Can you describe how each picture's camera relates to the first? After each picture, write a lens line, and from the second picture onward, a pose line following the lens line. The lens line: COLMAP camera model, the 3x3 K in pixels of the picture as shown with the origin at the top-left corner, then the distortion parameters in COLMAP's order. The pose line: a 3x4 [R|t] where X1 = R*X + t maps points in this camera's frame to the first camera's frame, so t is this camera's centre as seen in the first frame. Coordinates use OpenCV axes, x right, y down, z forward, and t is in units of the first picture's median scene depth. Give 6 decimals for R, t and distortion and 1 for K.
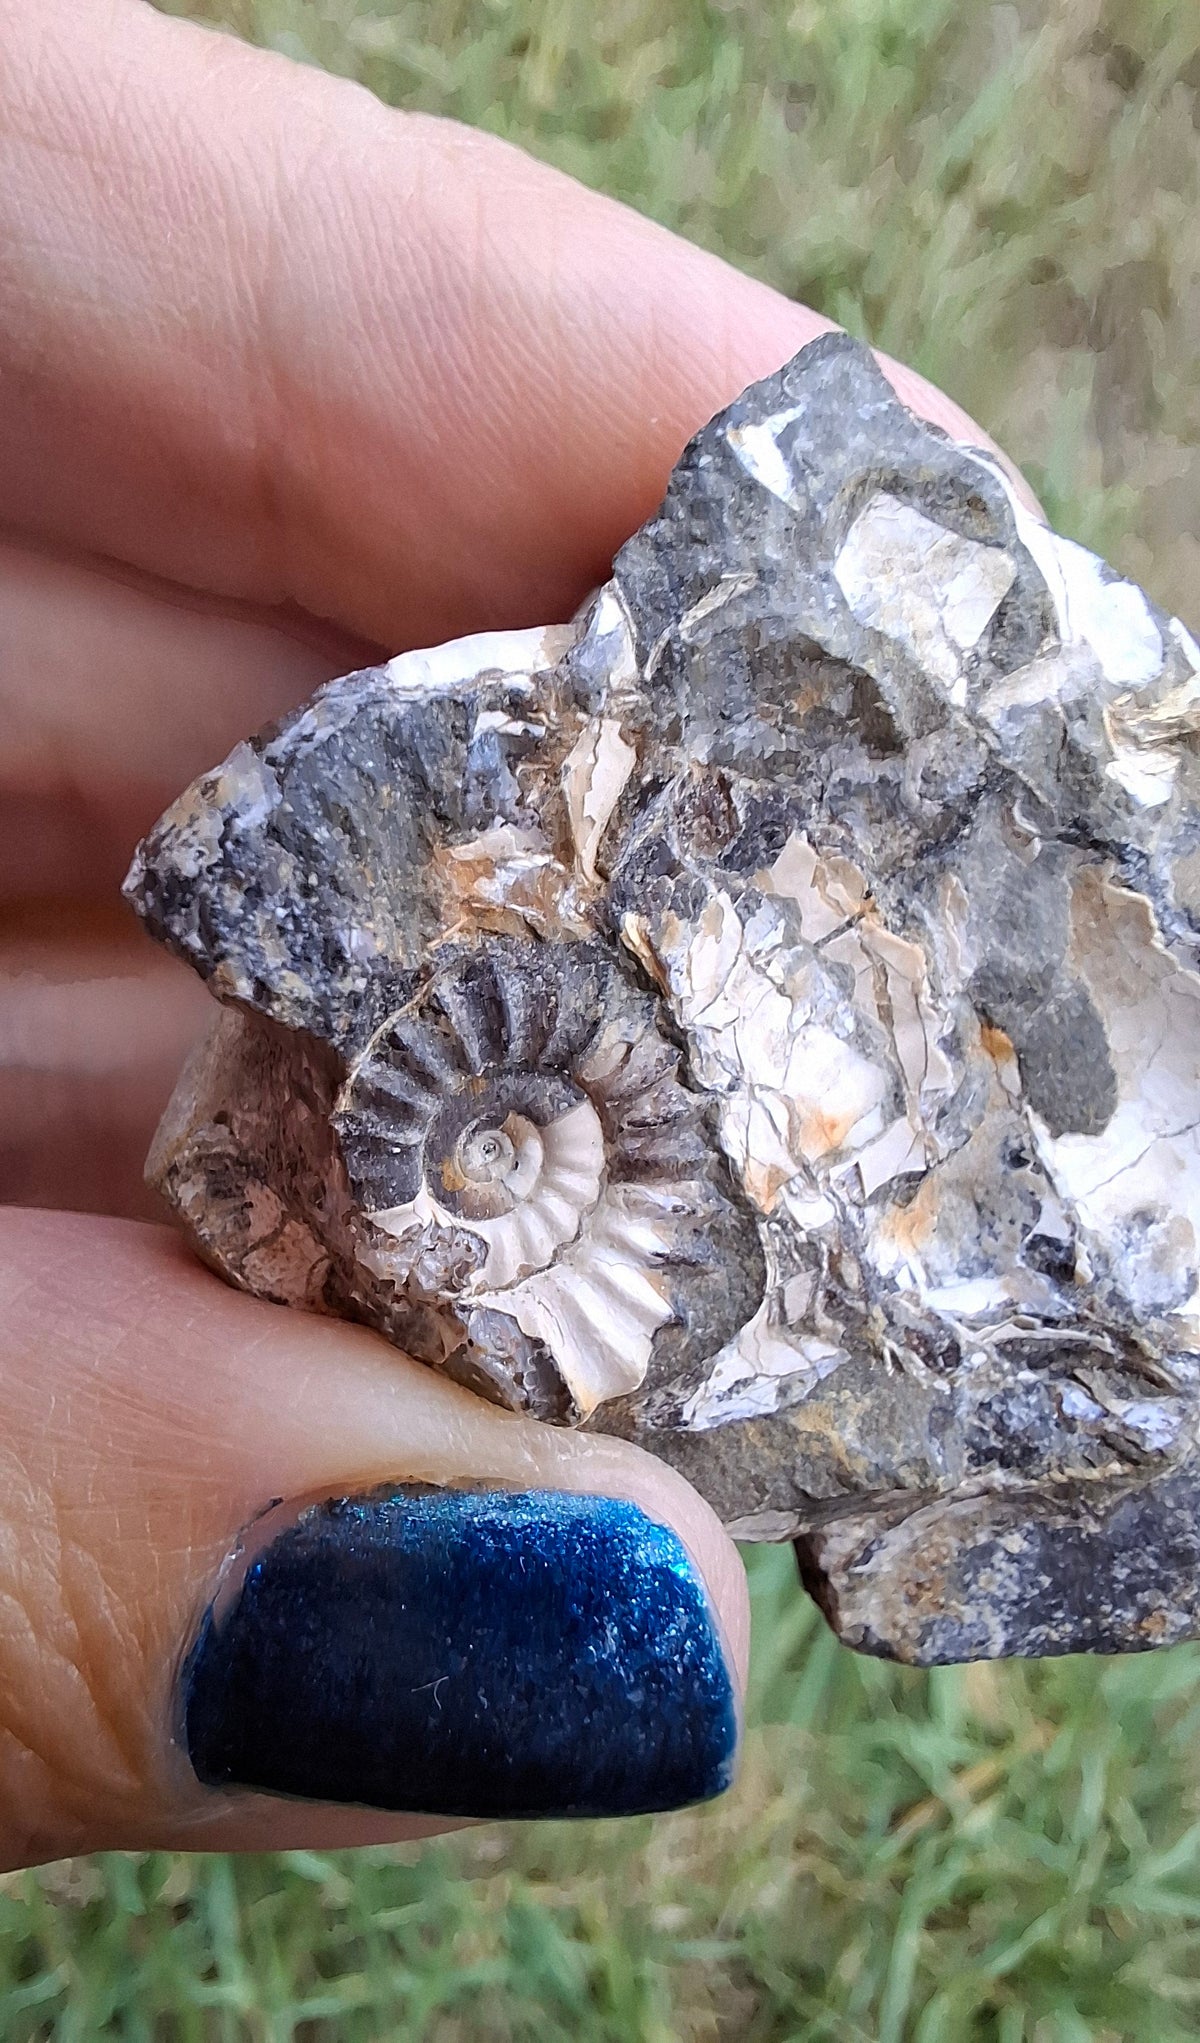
lens RADIAL K [[1639.1, 0, 421.6], [0, 1639.1, 1019.3], [0, 0, 1]] dist [-0.129279, 0.181093]
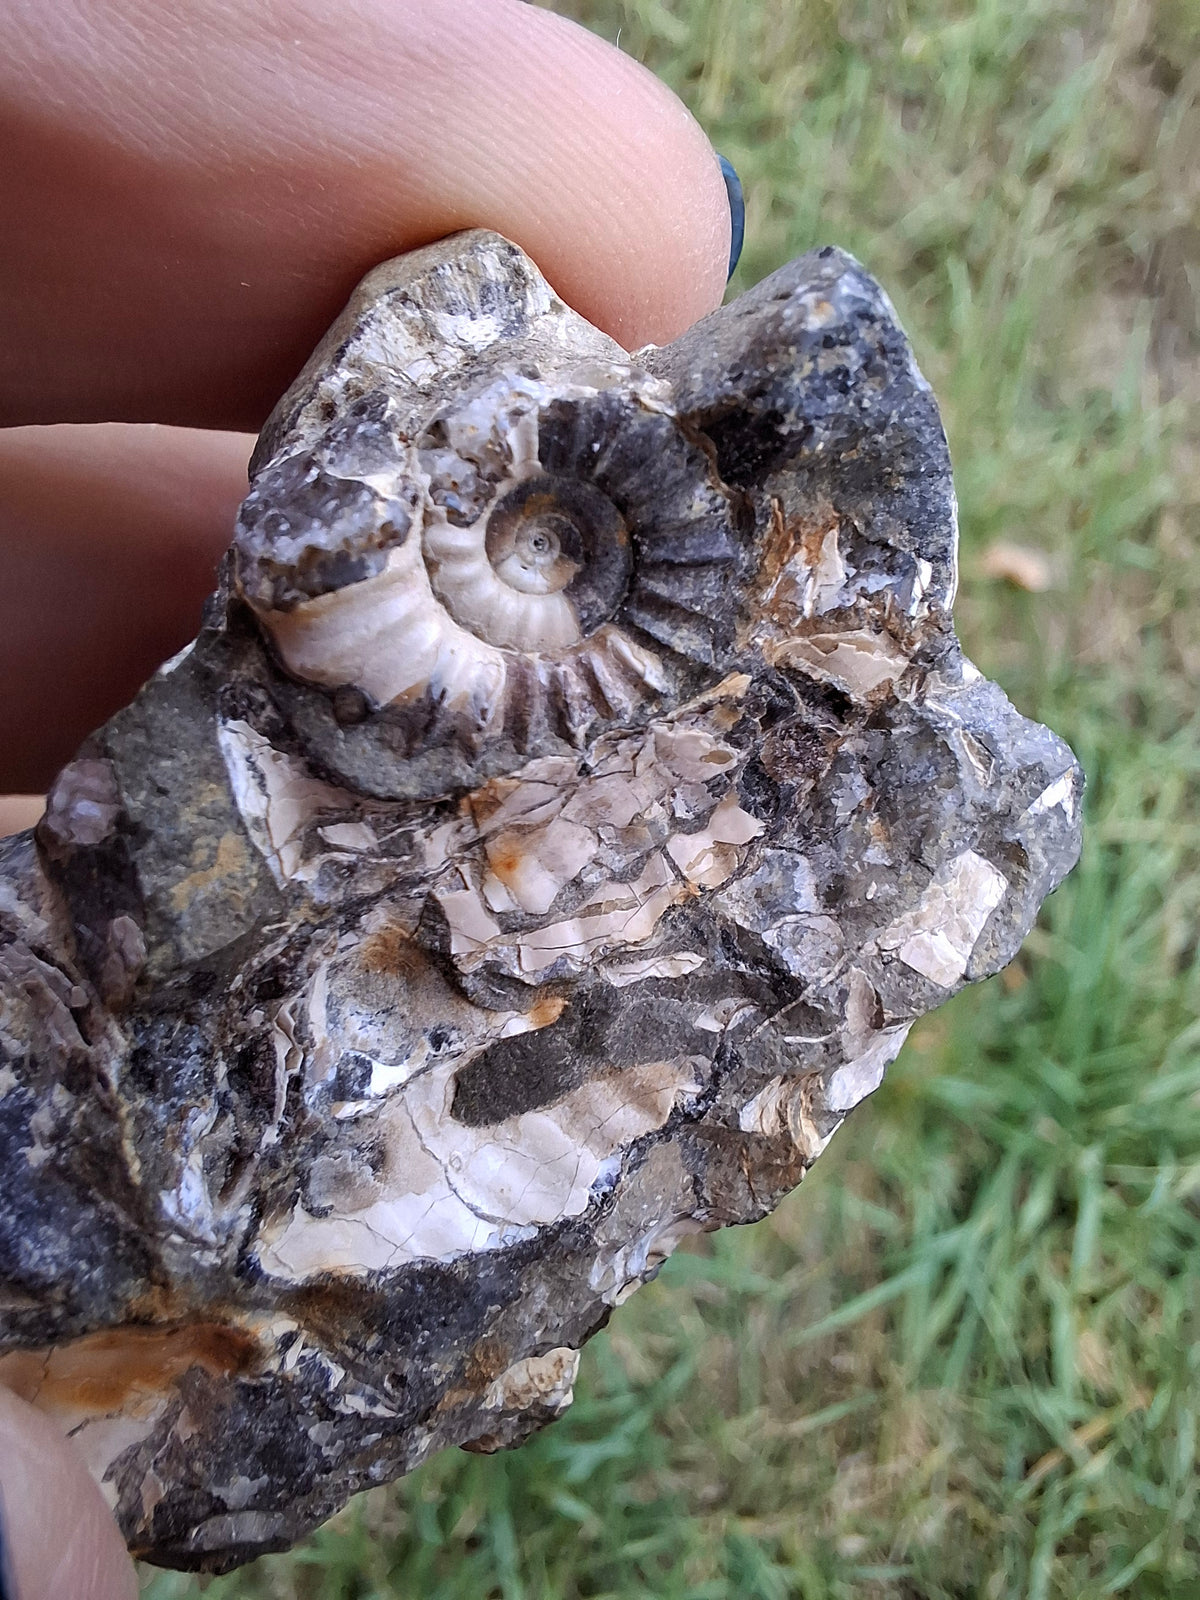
lens RADIAL K [[1266.7, 0, 606.9], [0, 1266.7, 813.7], [0, 0, 1]] dist [-0.093125, 0.127306]
pose [[-0.070163, 0.993990, 0.084032, 0.137738], [-0.857529, -0.017064, -0.514152, 0.443203], [-0.509628, -0.108135, 0.853573, 0.229068]]
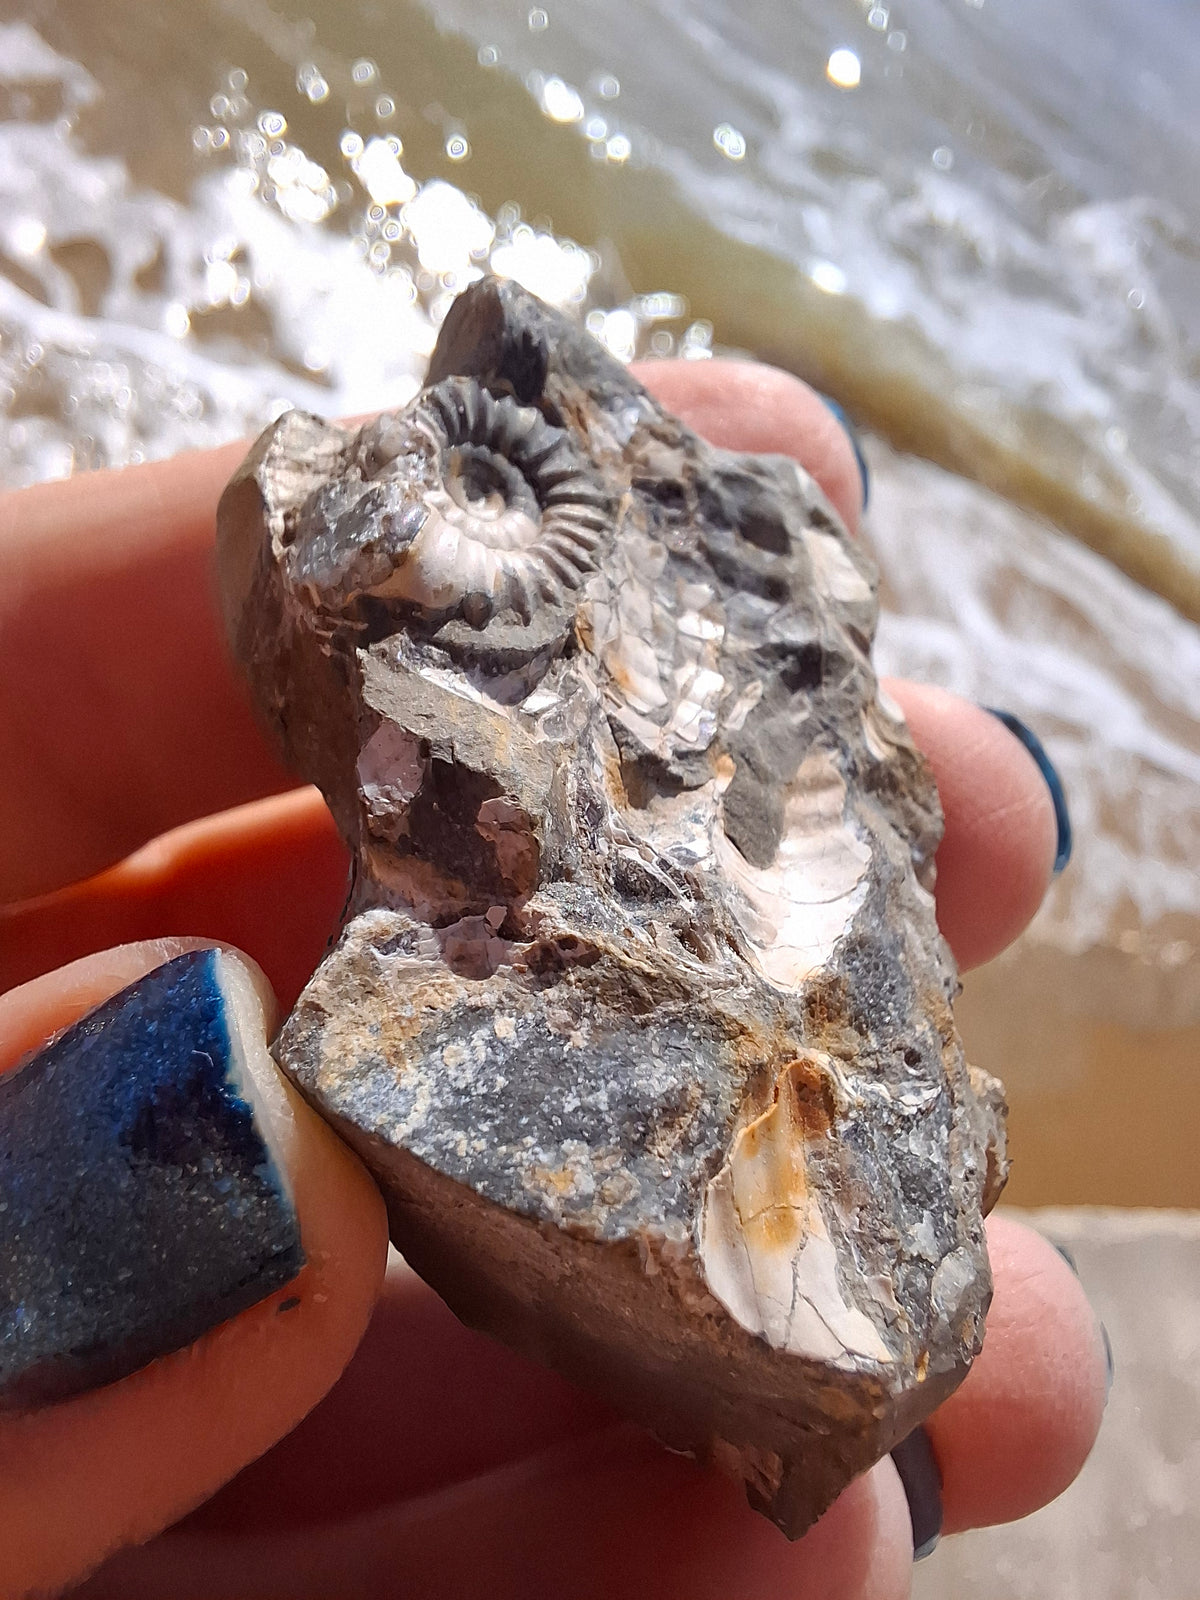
lens RADIAL K [[1266.7, 0, 606.9], [0, 1266.7, 813.7], [0, 0, 1]] dist [-0.093125, 0.127306]
pose [[0.718836, 0.664893, -0.202959, 0.537580], [-0.471302, 0.251495, -0.845355, 1.032100], [-0.511027, 0.703326, 0.494149, 0.527499]]
